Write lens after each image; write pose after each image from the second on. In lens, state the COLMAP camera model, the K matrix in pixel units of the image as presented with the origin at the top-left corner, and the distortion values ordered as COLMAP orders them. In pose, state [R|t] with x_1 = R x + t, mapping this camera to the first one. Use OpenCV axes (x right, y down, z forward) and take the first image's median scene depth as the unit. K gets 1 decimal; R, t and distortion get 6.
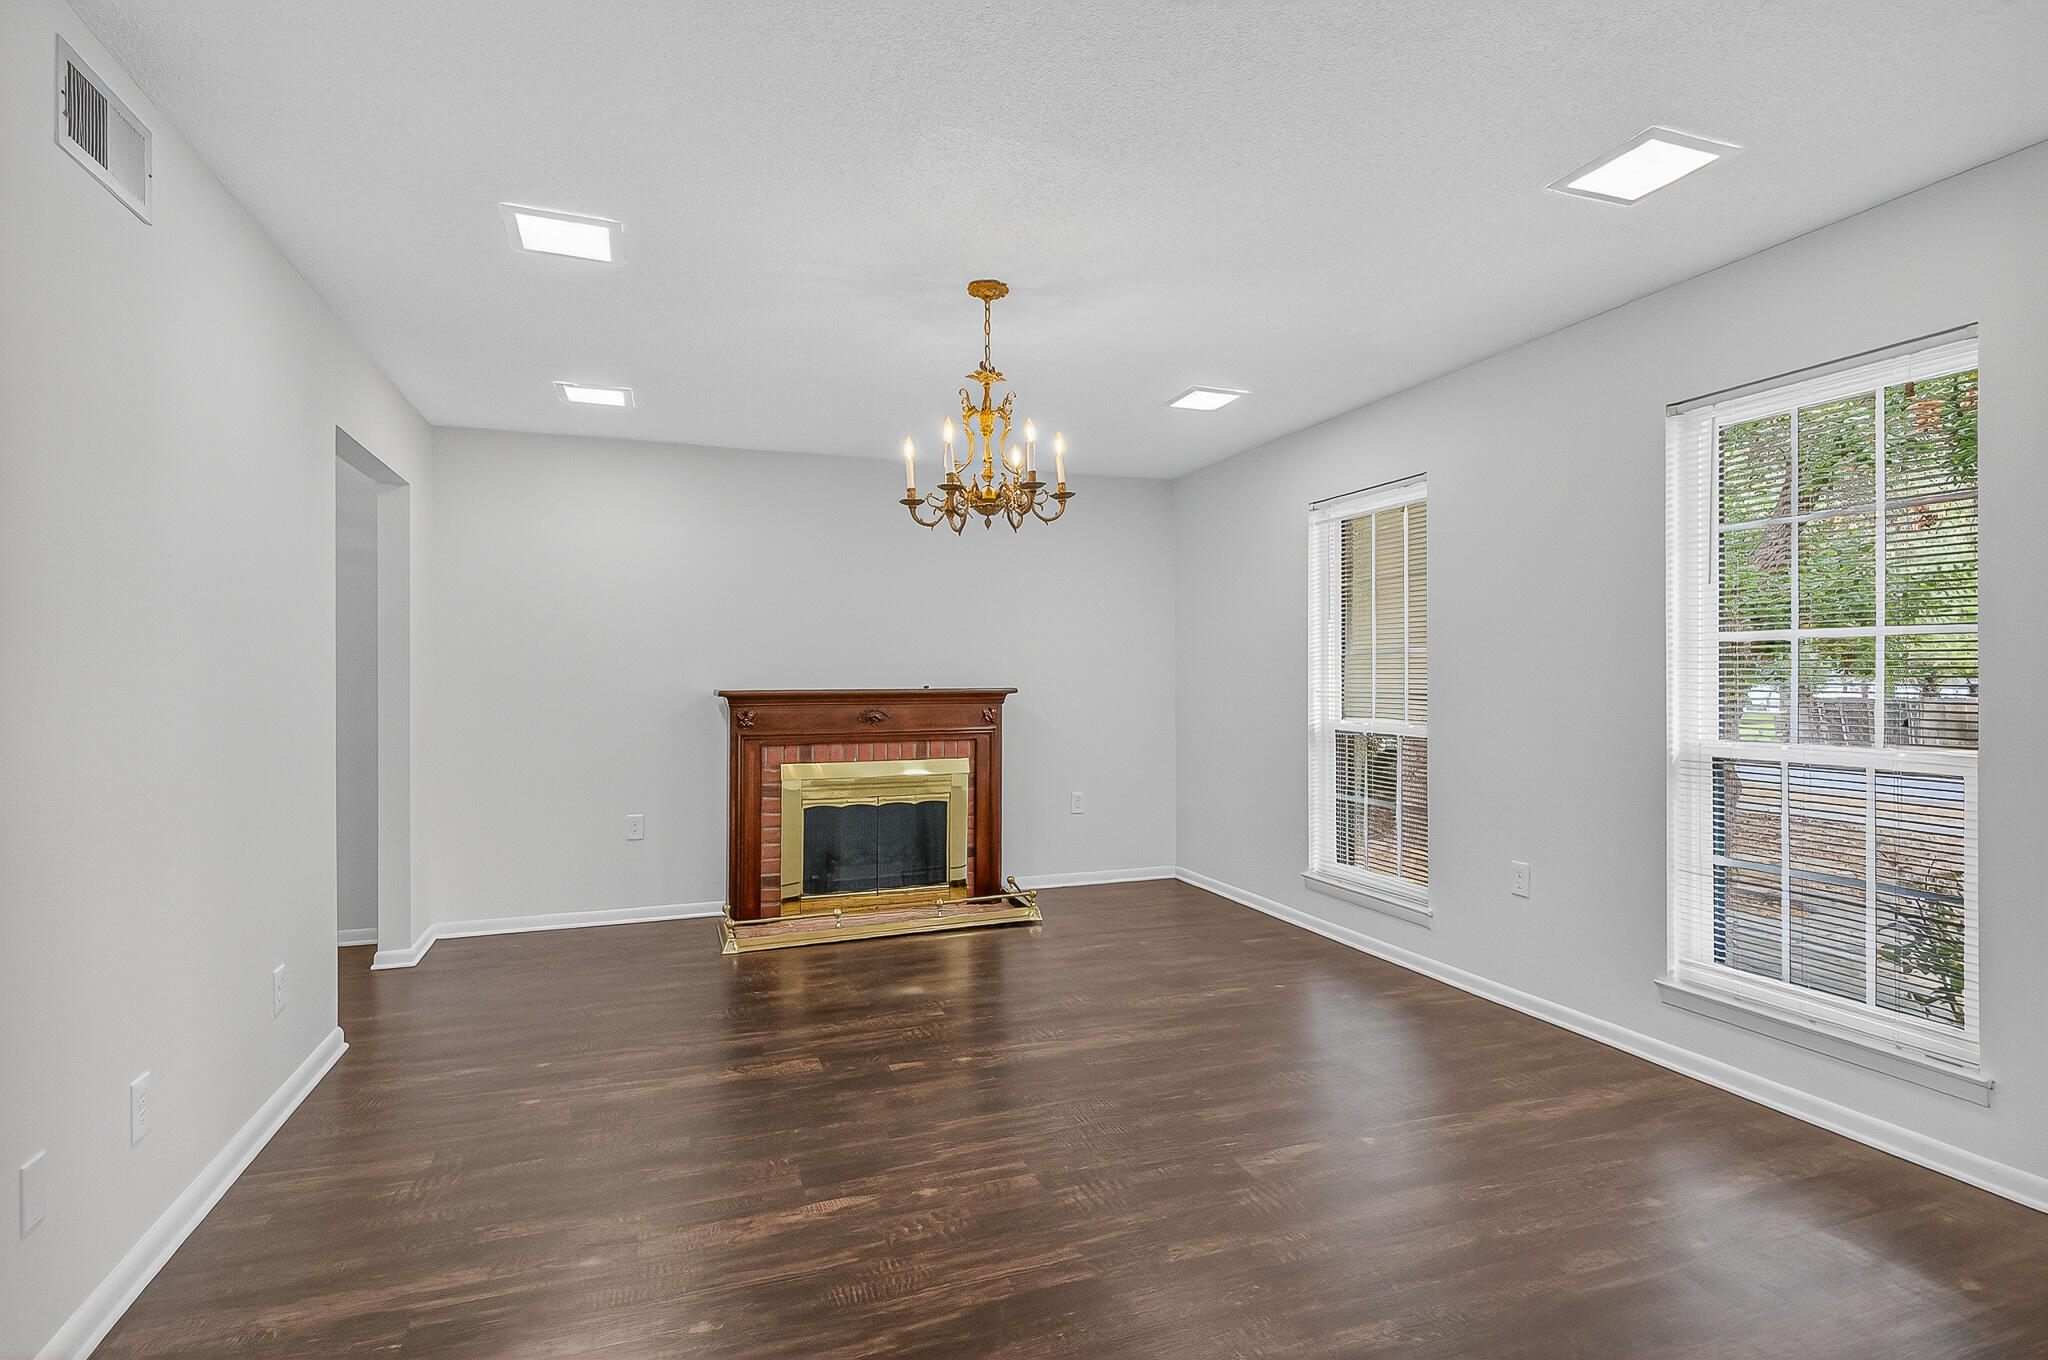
lens RADIAL K [[1013.2, 0, 1020.1], [0, 1013.2, 672.3], [0, 0, 1]] dist [0.031217, -0.009161]
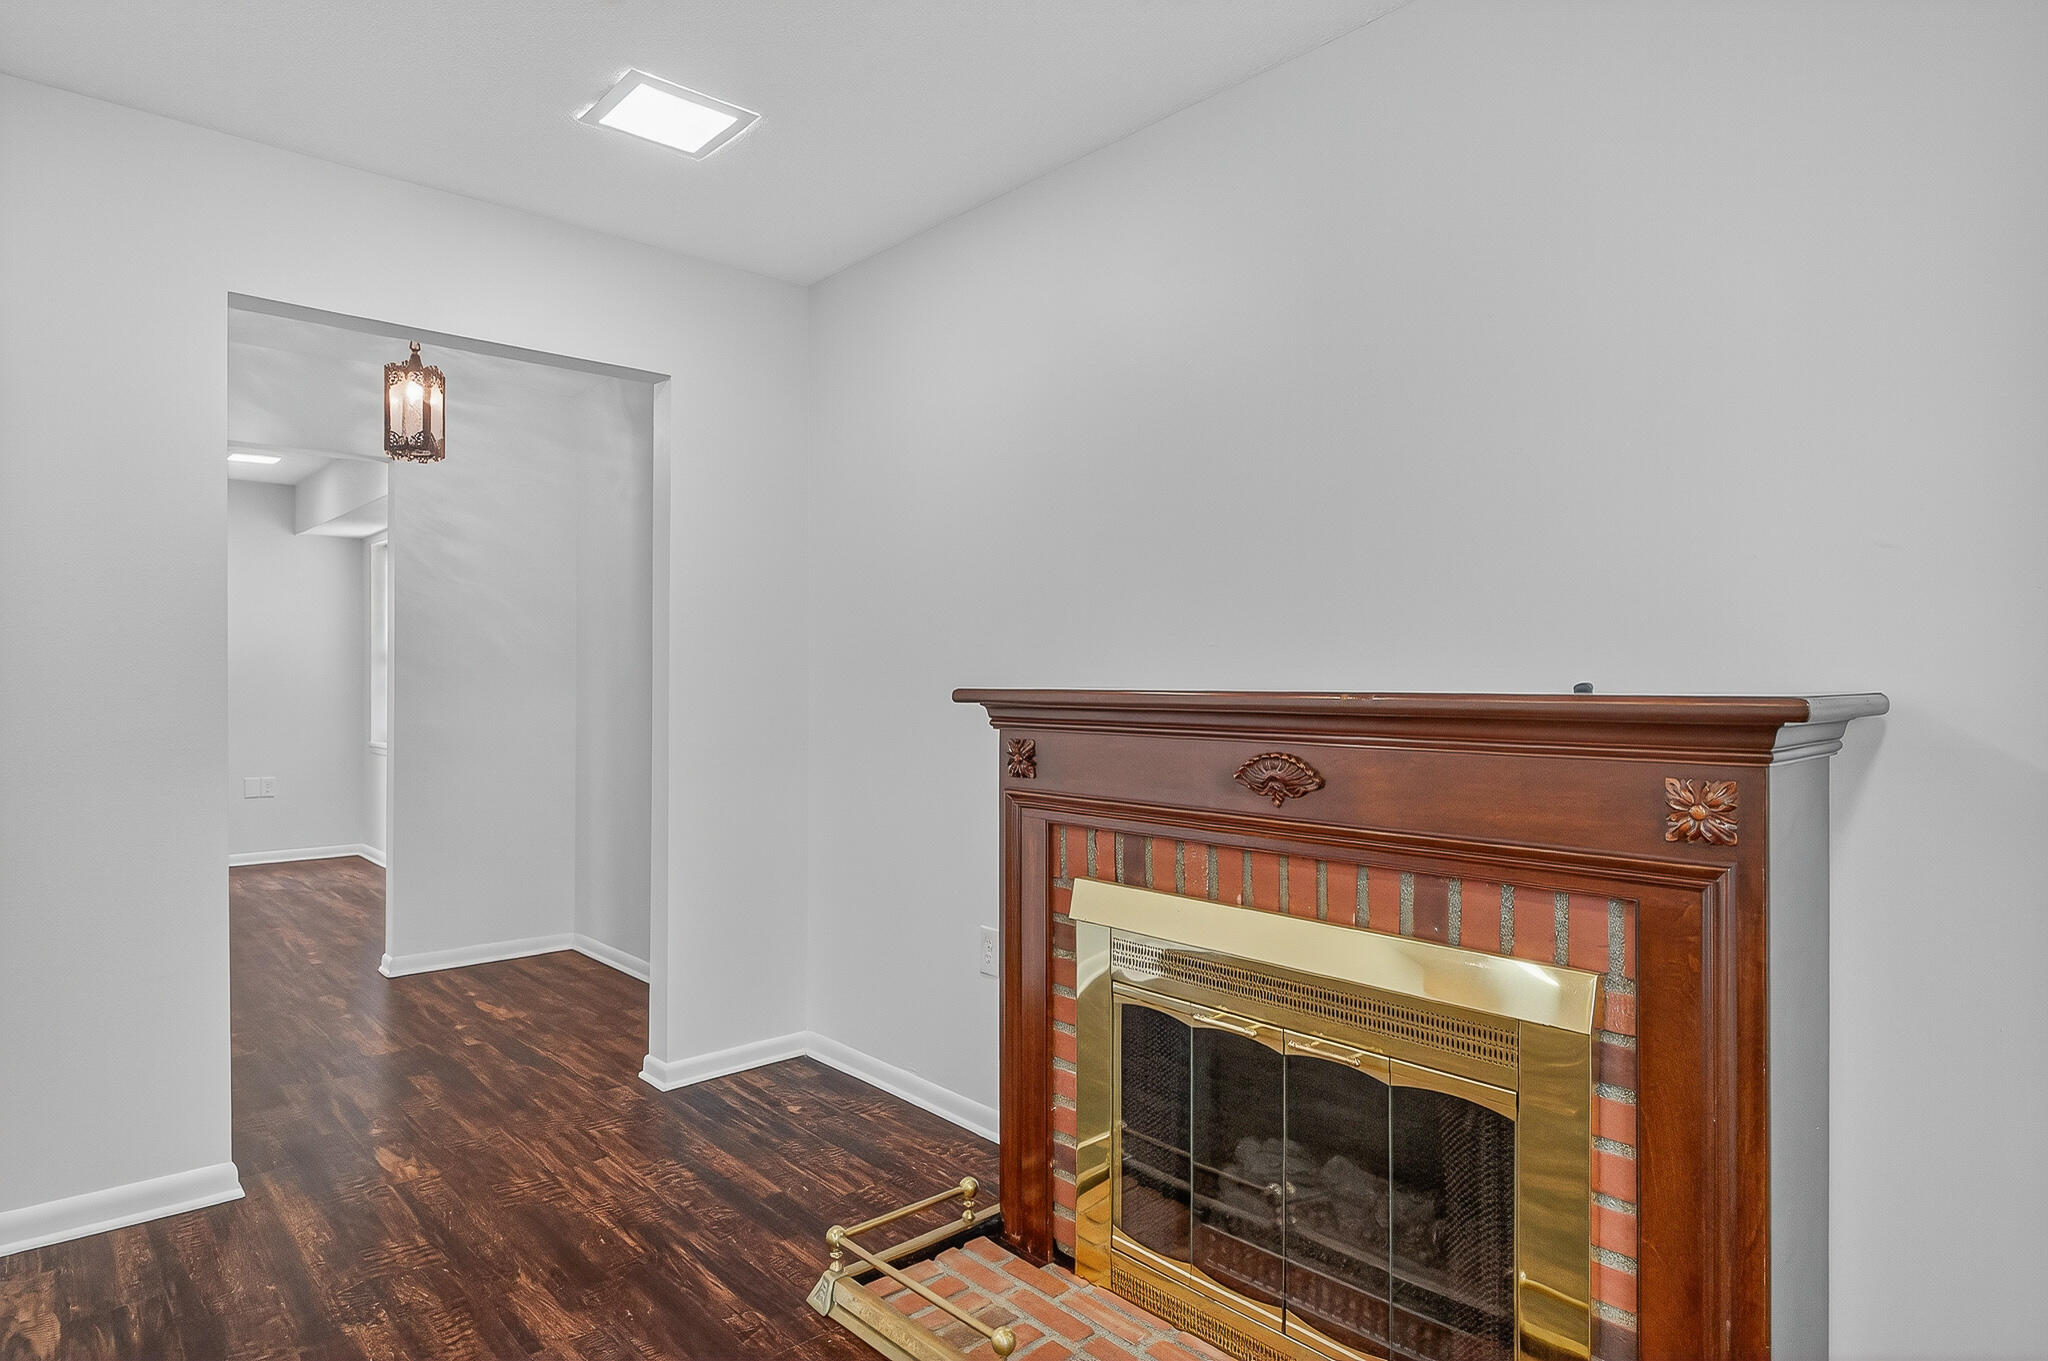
lens RADIAL K [[1135.8, 0, 1022.7], [0, 1135.8, 685.8], [0, 0, 1]] dist [-0.005135, -0.000601]
pose [[0.384408, 0.001582, -0.923162, 0.158123], [-0.004048, 0.999992, 0.000028, 0.015087], [0.923154, 0.003726, 0.384411, 0.779700]]
